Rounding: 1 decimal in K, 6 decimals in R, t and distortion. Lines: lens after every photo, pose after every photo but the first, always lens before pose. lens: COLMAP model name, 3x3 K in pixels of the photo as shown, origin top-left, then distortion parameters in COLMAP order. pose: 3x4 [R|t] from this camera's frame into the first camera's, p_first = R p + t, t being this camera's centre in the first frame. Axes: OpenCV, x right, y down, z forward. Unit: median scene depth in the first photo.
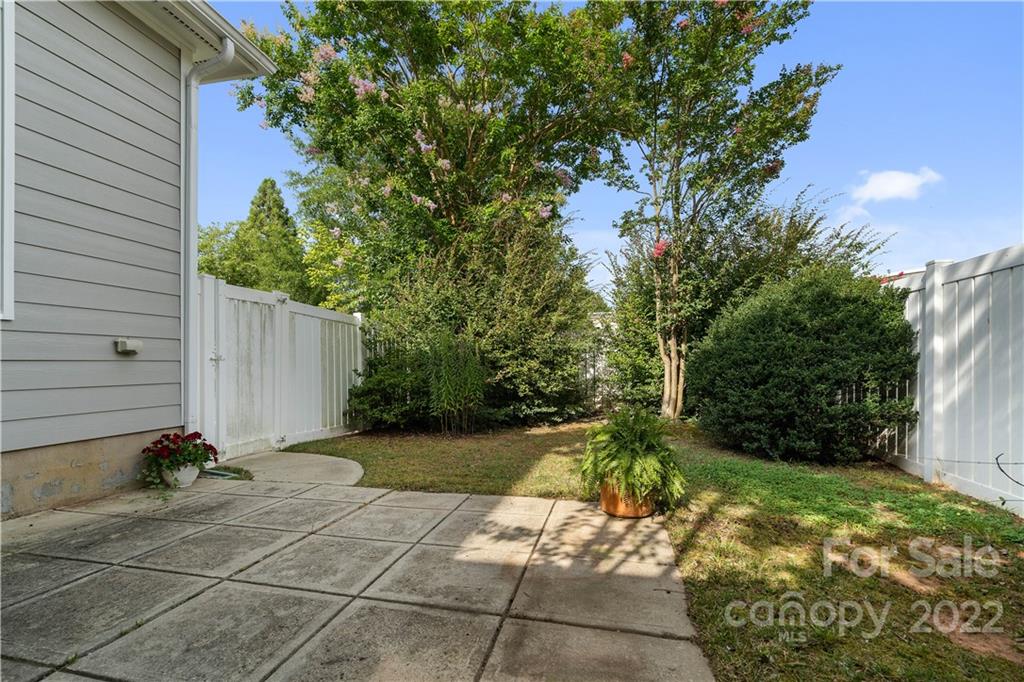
lens RADIAL K [[466.8, 0, 495.0], [0, 466.8, 366.0], [0, 0, 1]] dist [0.003576, 0.000918]
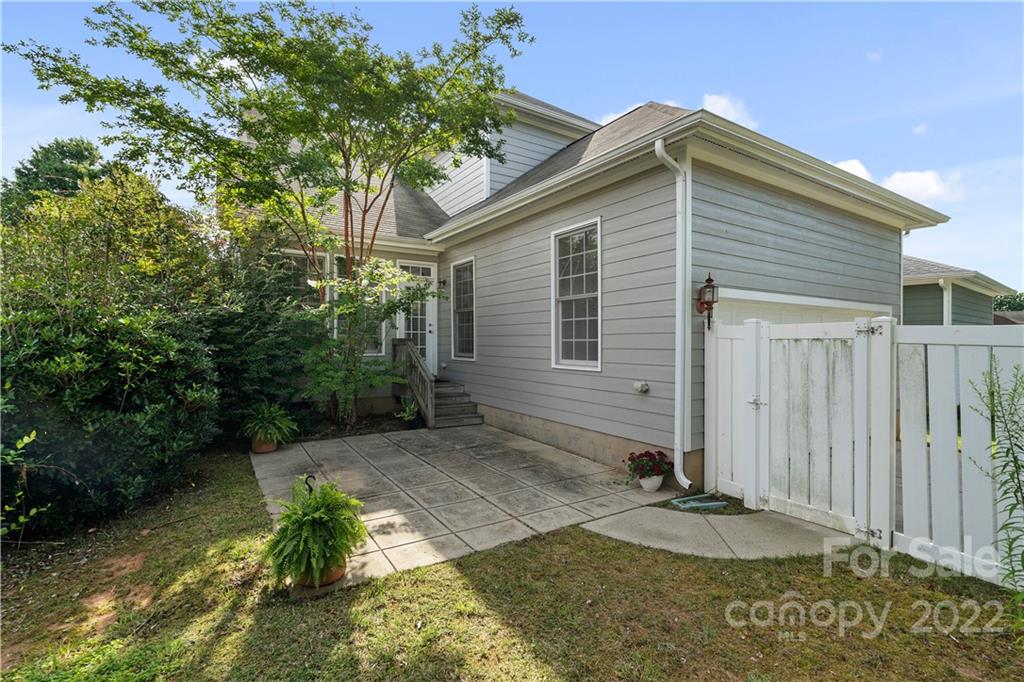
lens RADIAL K [[466.8, 0, 511.8], [0, 466.8, 339.5], [0, 0, 1]] dist [0.003576, 0.000918]
pose [[-0.685985, 0.001593, -0.727614, 0.731670], [-0.000919, 0.999995, 0.003056, -0.229421], [0.727615, 0.002765, -0.685980, 1.964898]]
